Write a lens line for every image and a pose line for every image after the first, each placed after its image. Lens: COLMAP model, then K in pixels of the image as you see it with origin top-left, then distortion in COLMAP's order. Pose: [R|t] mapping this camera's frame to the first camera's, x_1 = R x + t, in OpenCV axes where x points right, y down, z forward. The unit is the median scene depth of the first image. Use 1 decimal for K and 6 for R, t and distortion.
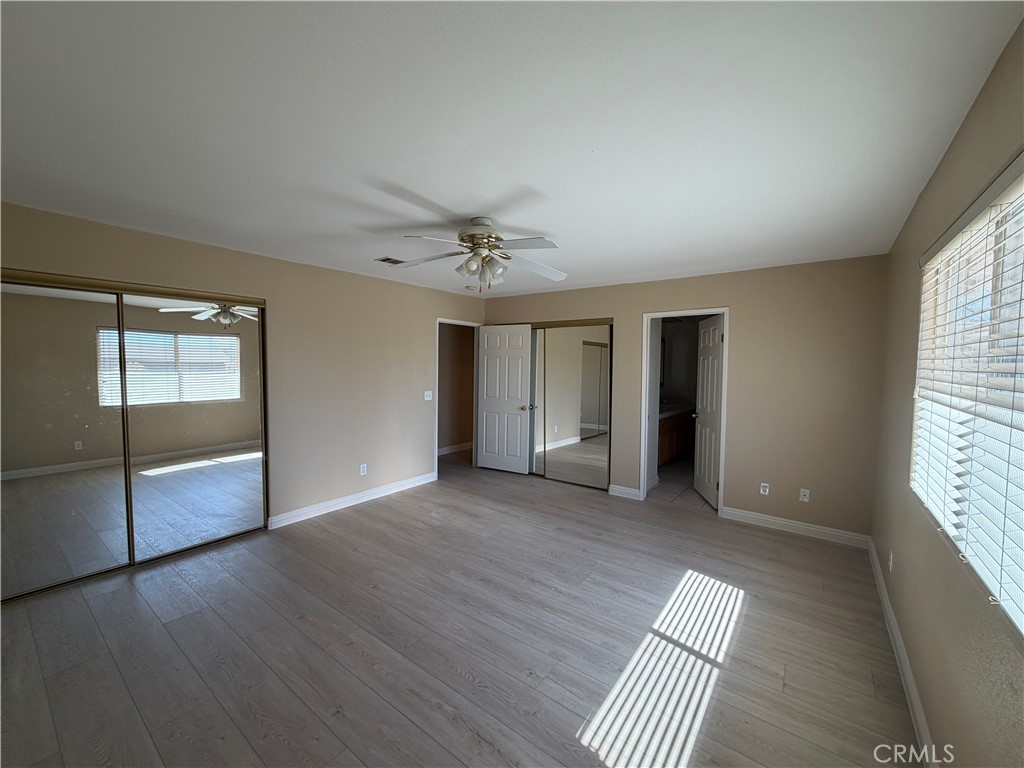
lens RADIAL K [[410.5, 0, 510.8], [0, 410.5, 383.1], [0, 0, 1]] dist [0.002052, -0.001563]
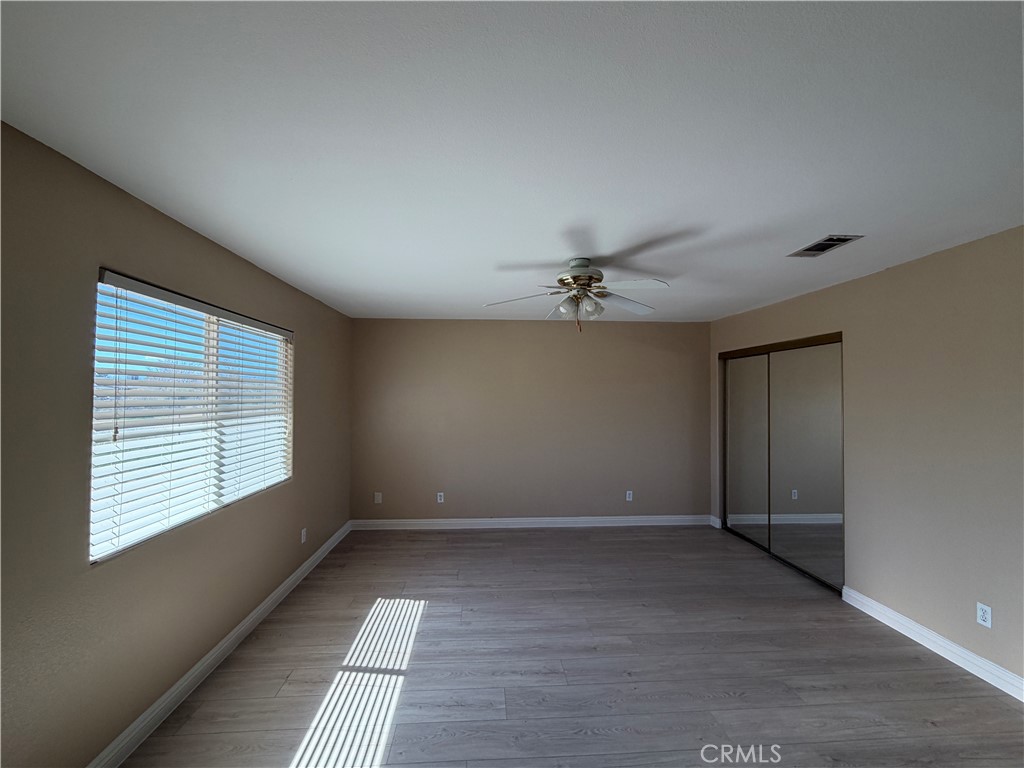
lens RADIAL K [[439.8, 0, 511.2], [0, 439.8, 385.6], [0, 0, 1]] dist [-0.001463, -0.000052]
pose [[-0.759290, -0.021673, -0.650391, 0.807673], [-0.039208, 0.999153, 0.012478, -0.102530], [0.649570, 0.034975, -0.759497, 1.853441]]
